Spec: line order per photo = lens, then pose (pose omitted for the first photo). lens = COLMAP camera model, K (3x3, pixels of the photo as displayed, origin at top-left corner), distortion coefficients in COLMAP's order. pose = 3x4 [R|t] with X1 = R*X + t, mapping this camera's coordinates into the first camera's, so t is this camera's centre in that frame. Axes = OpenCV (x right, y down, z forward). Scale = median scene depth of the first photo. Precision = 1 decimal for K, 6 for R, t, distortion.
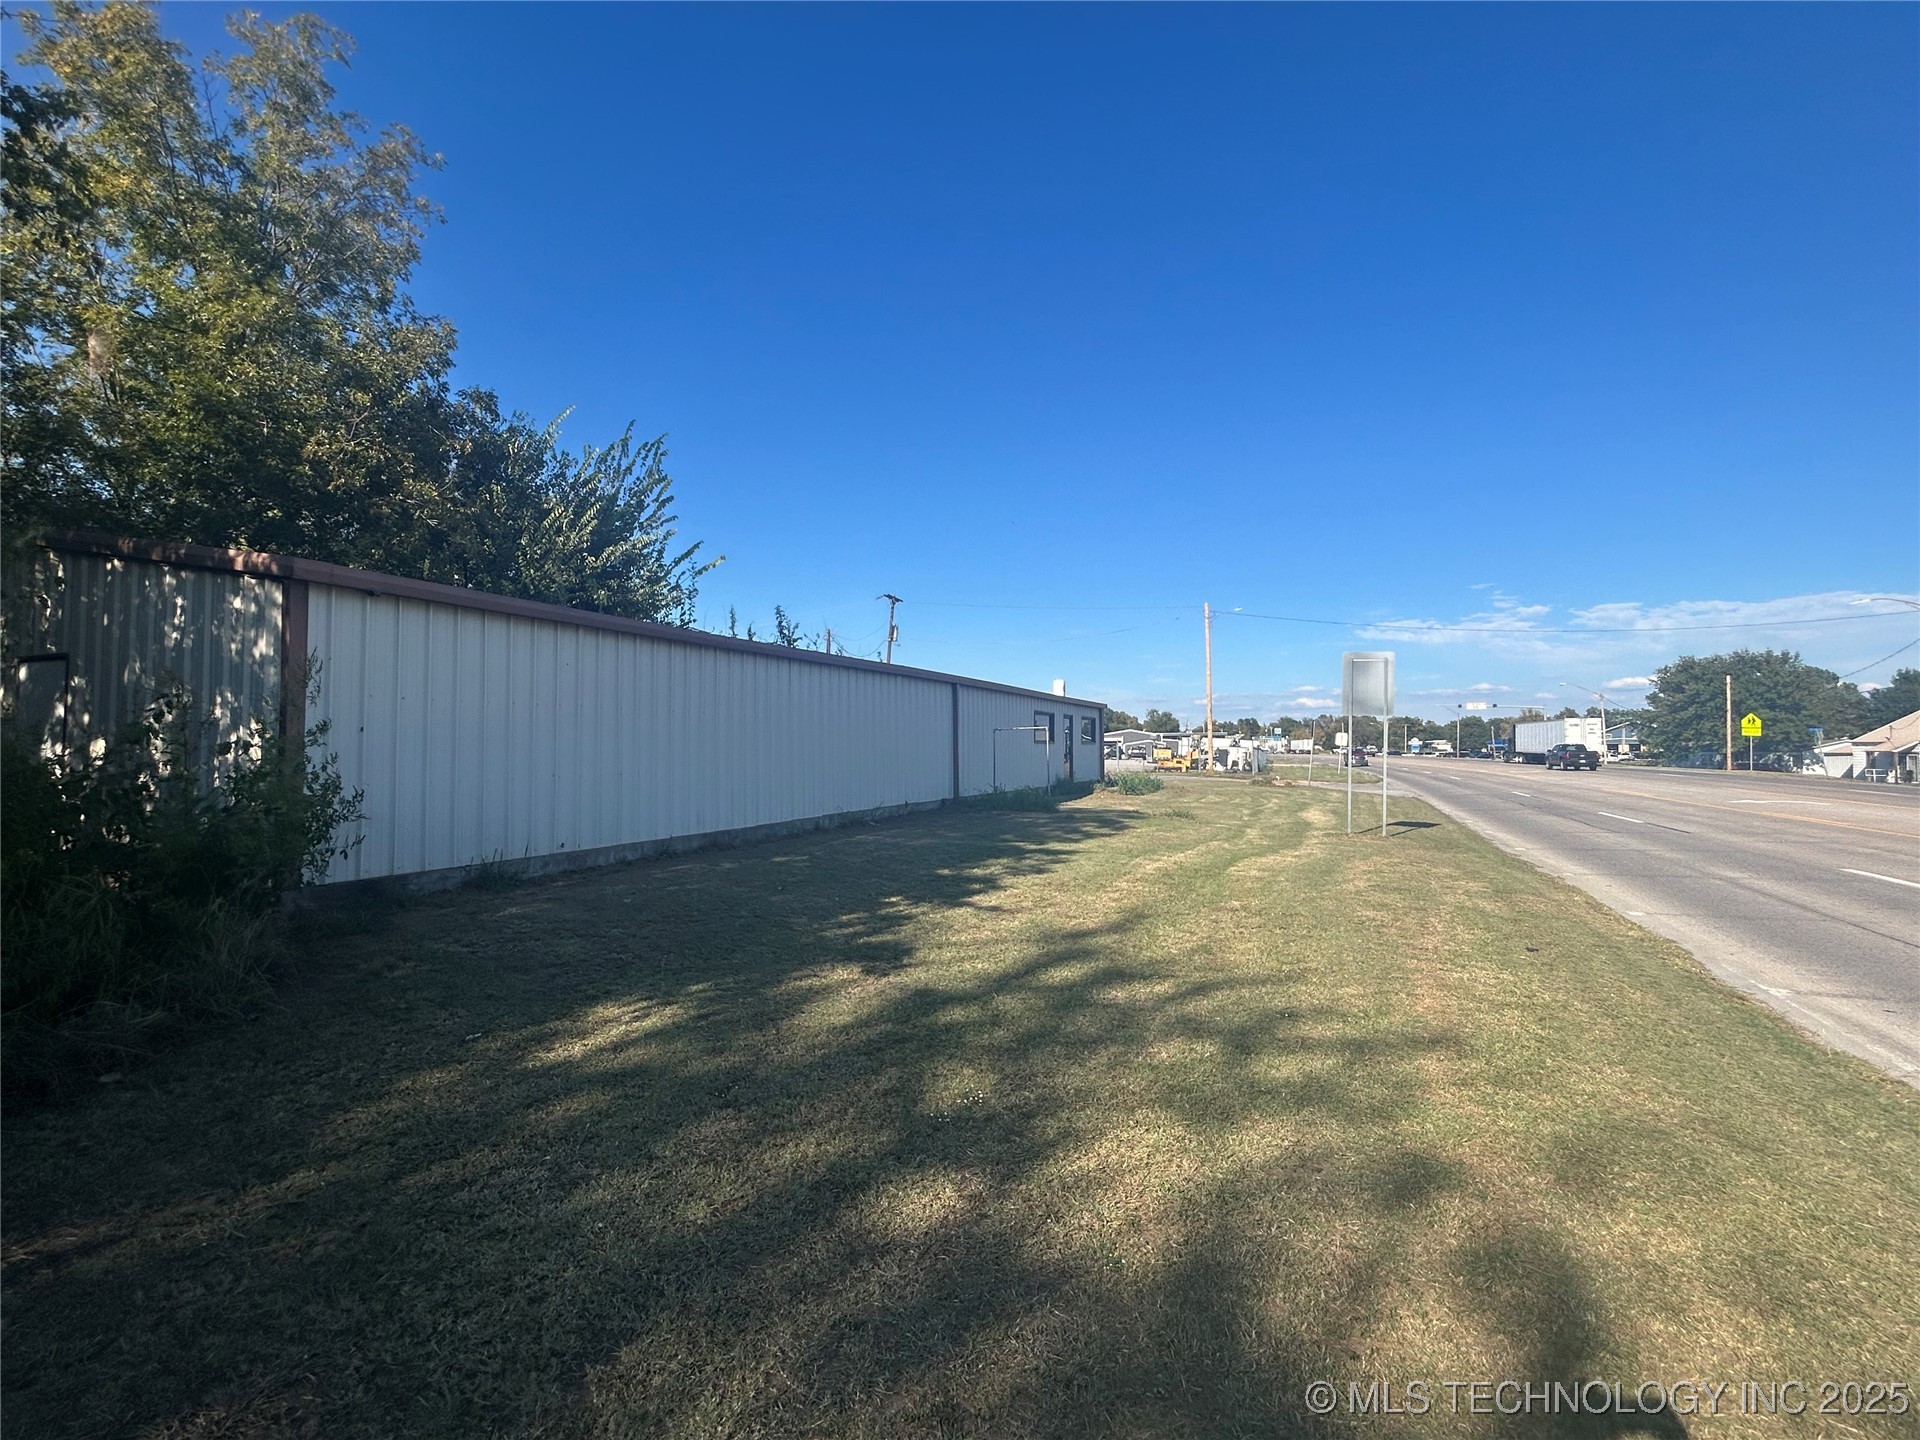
lens RADIAL K [[876.9, 0, 960.0], [0, 876.9, 720.0], [0, 0, 1]] dist [0.021393, -0.016012]
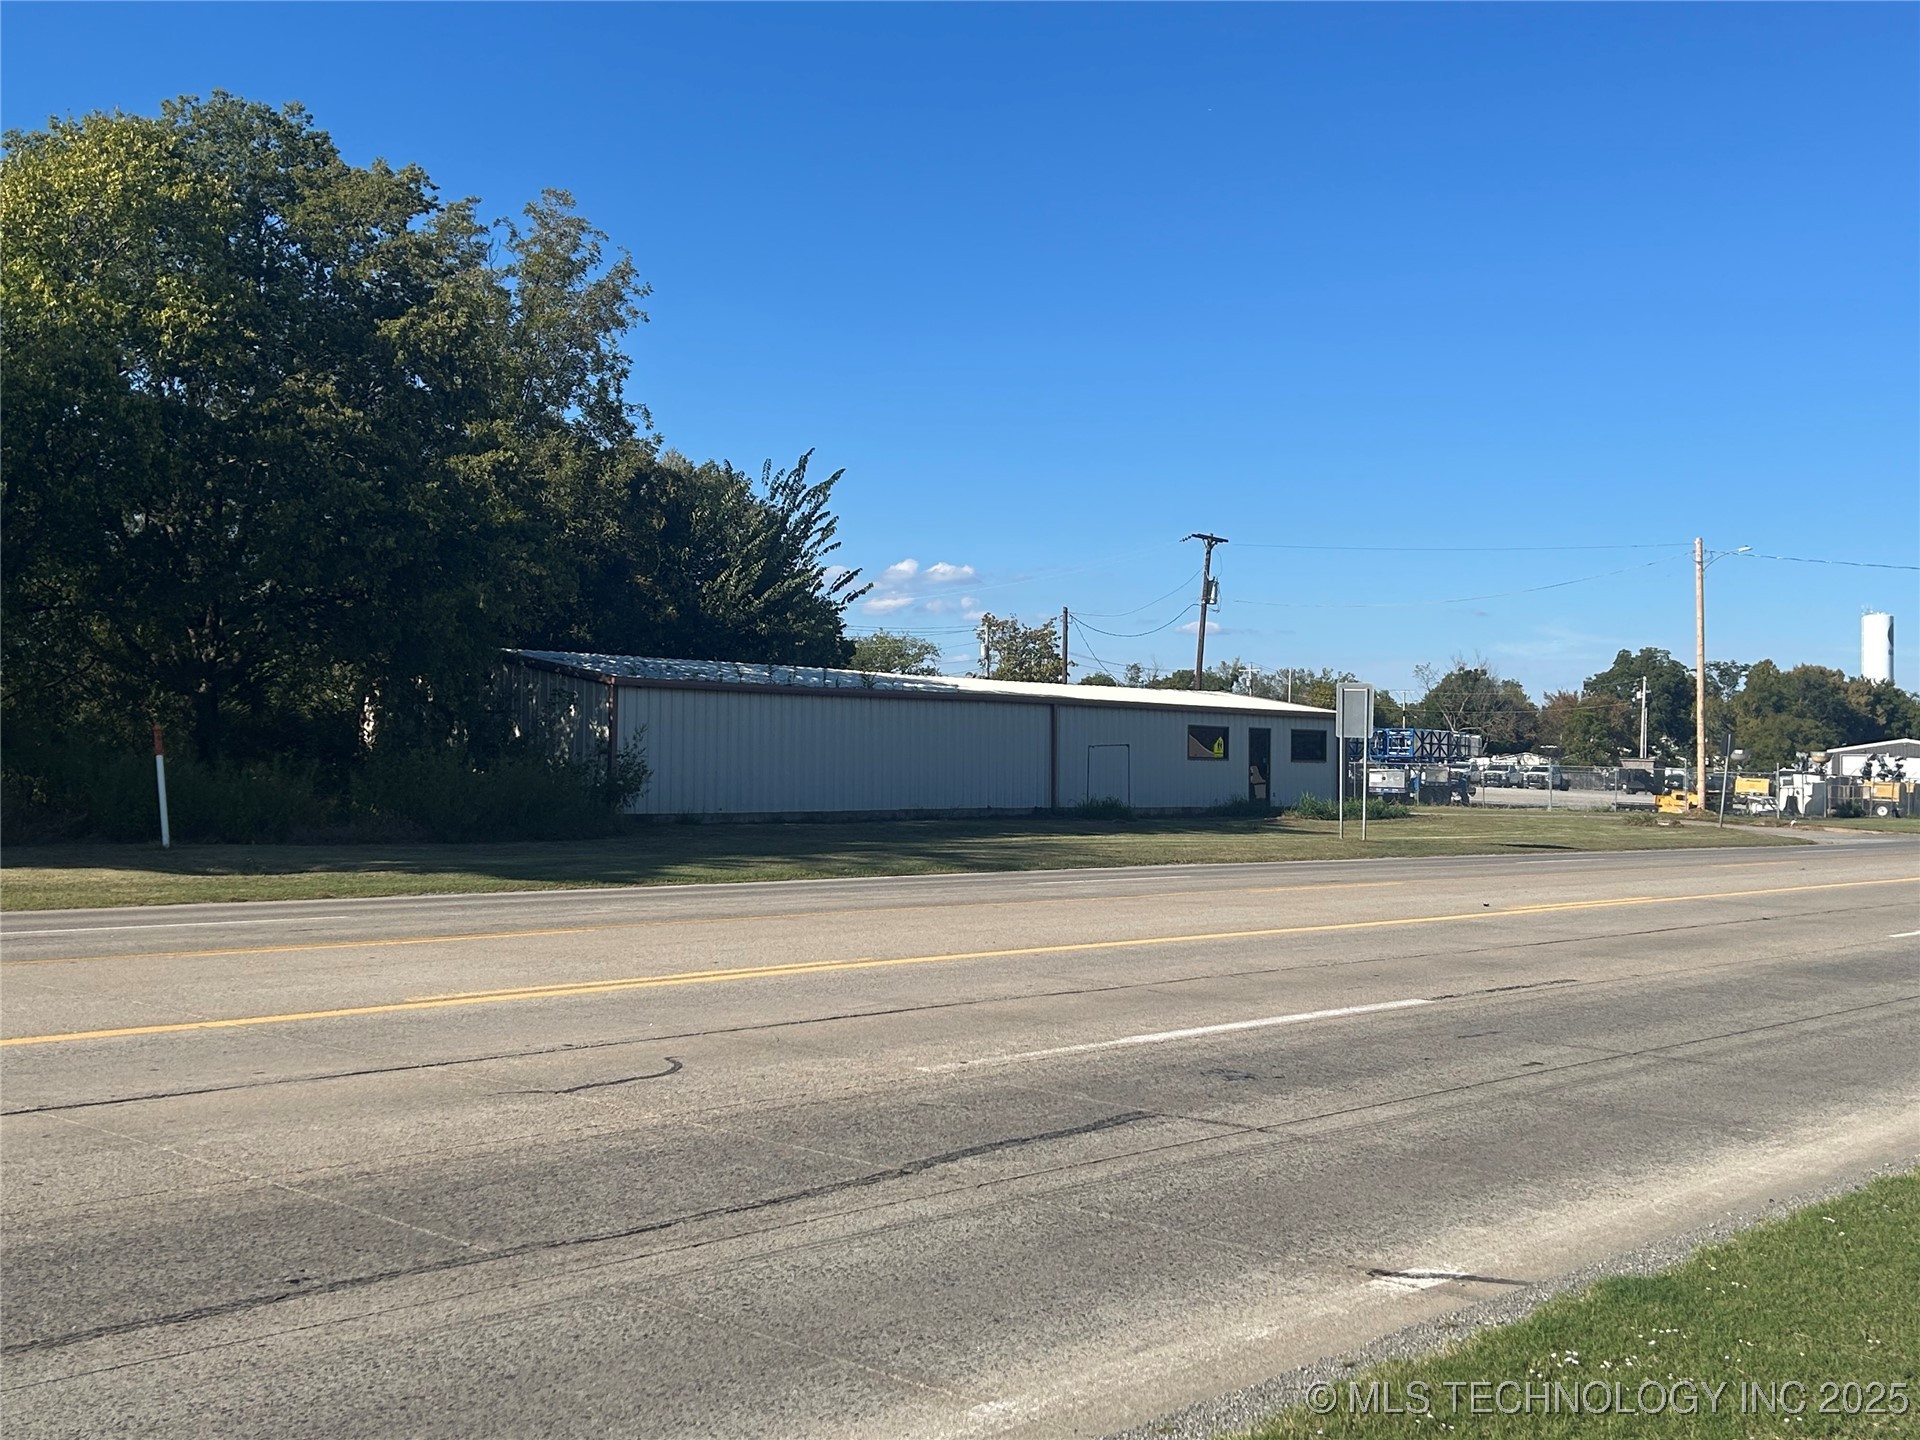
lens RADIAL K [[2044.3, 0, 960.0], [0, 2044.3, 720.0], [0, 0, 1]] dist [0.060916, -0.018708]
pose [[0.944955, 0.003619, -0.327180, 0.964933], [-0.001777, 0.999981, 0.005931, -0.048371], [0.327195, -0.005023, 0.944944, -1.954197]]
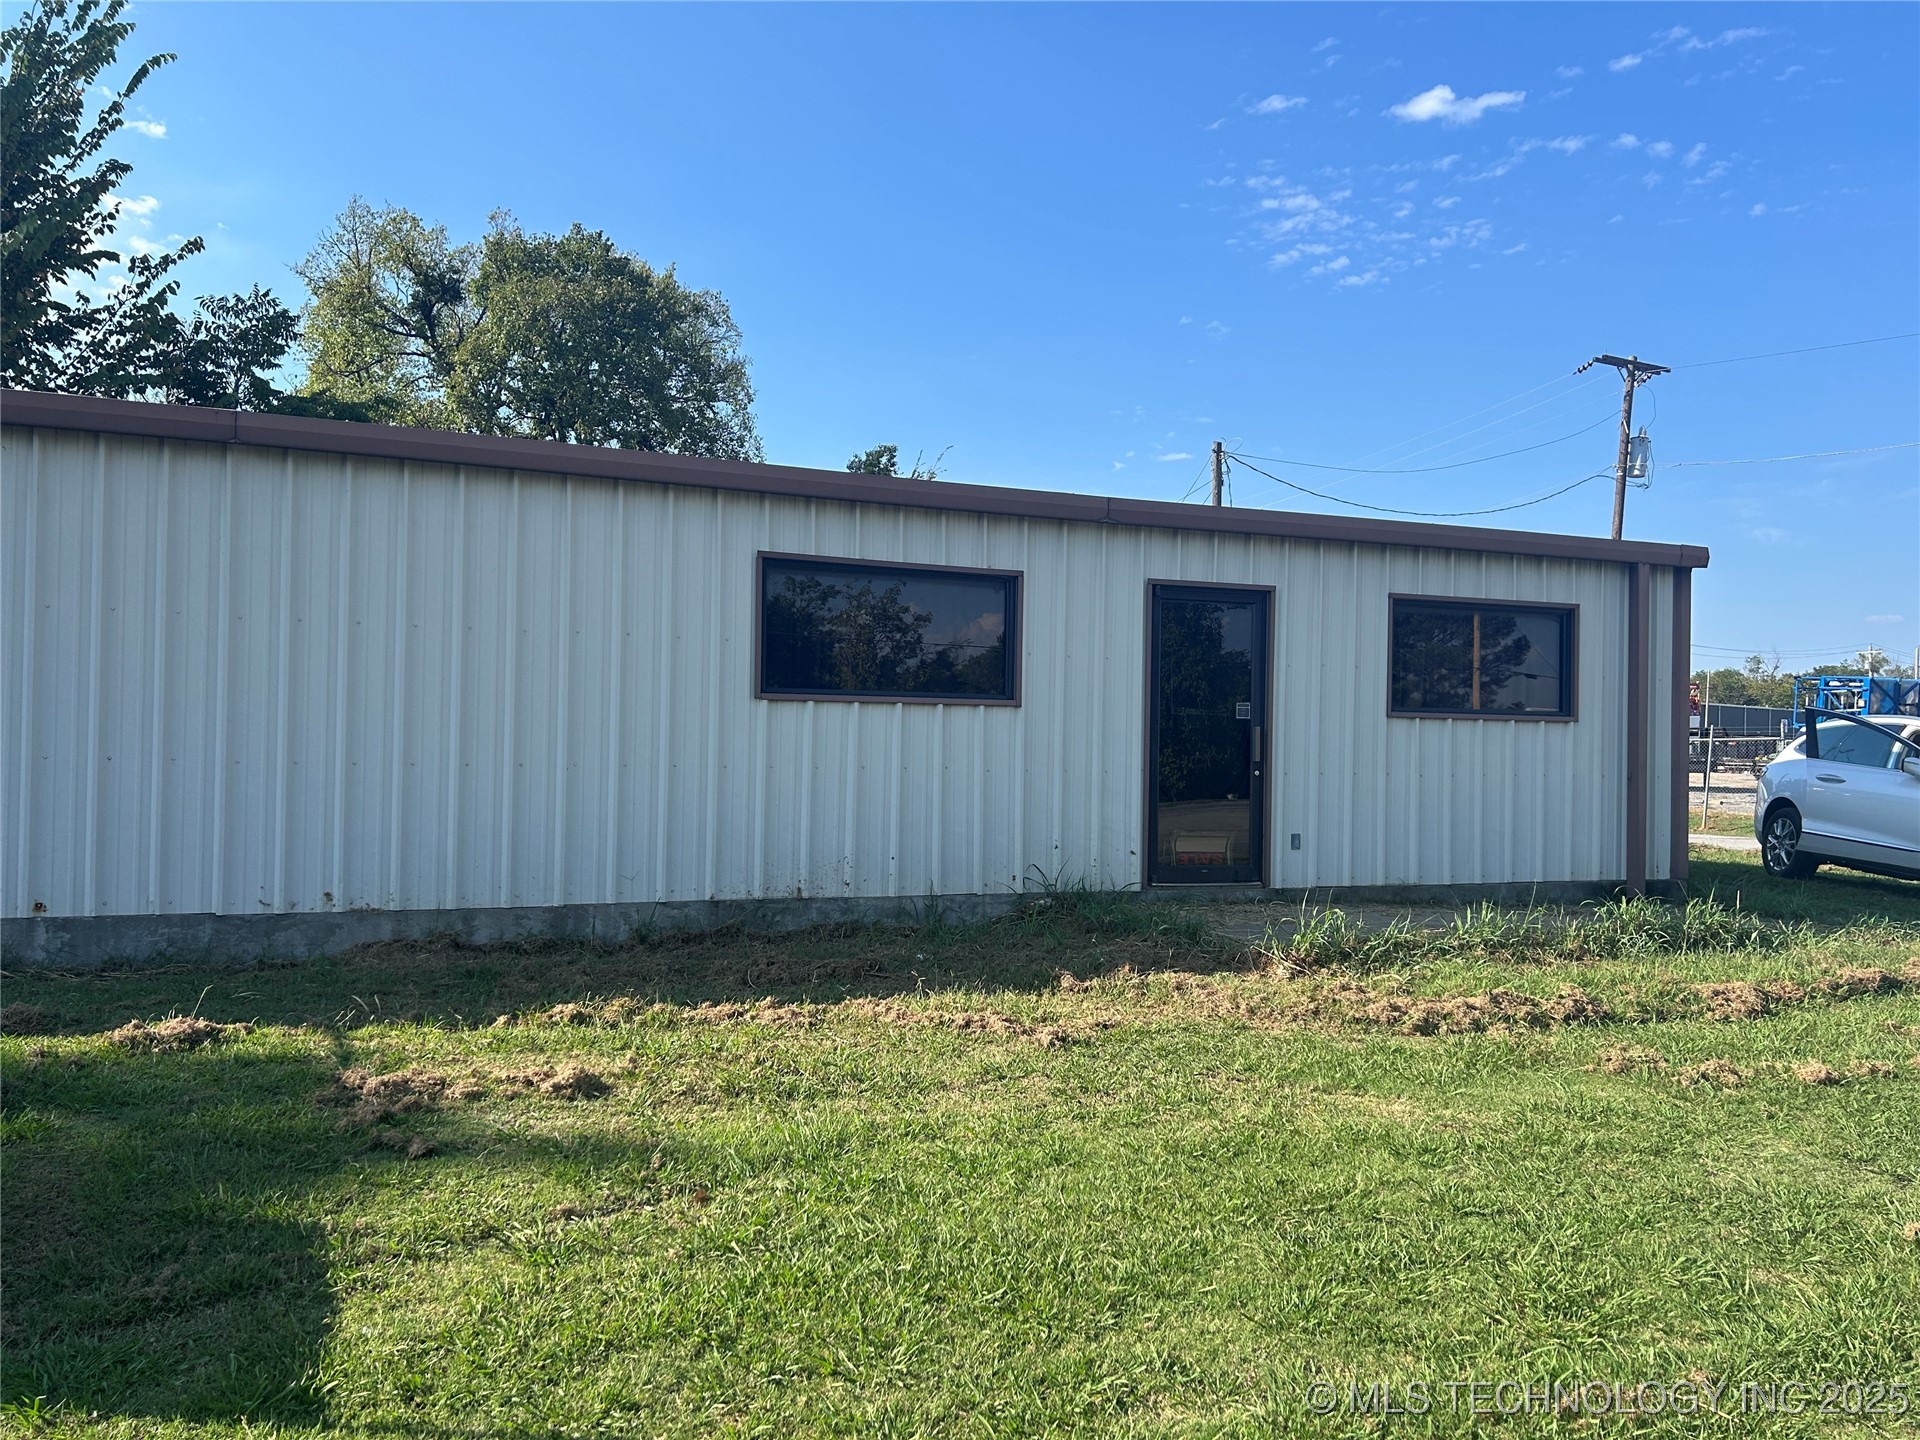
lens RADIAL K [[1444.9, 0, 960.0], [0, 1444.9, 720.0], [0, 0, 1]] dist [0.000104, 0.000368]
pose [[0.708378, 0.002070, -0.705830, 0.645516], [0.003747, 0.999971, 0.006694, 0.049842], [0.705823, -0.007386, 0.708350, 1.303861]]
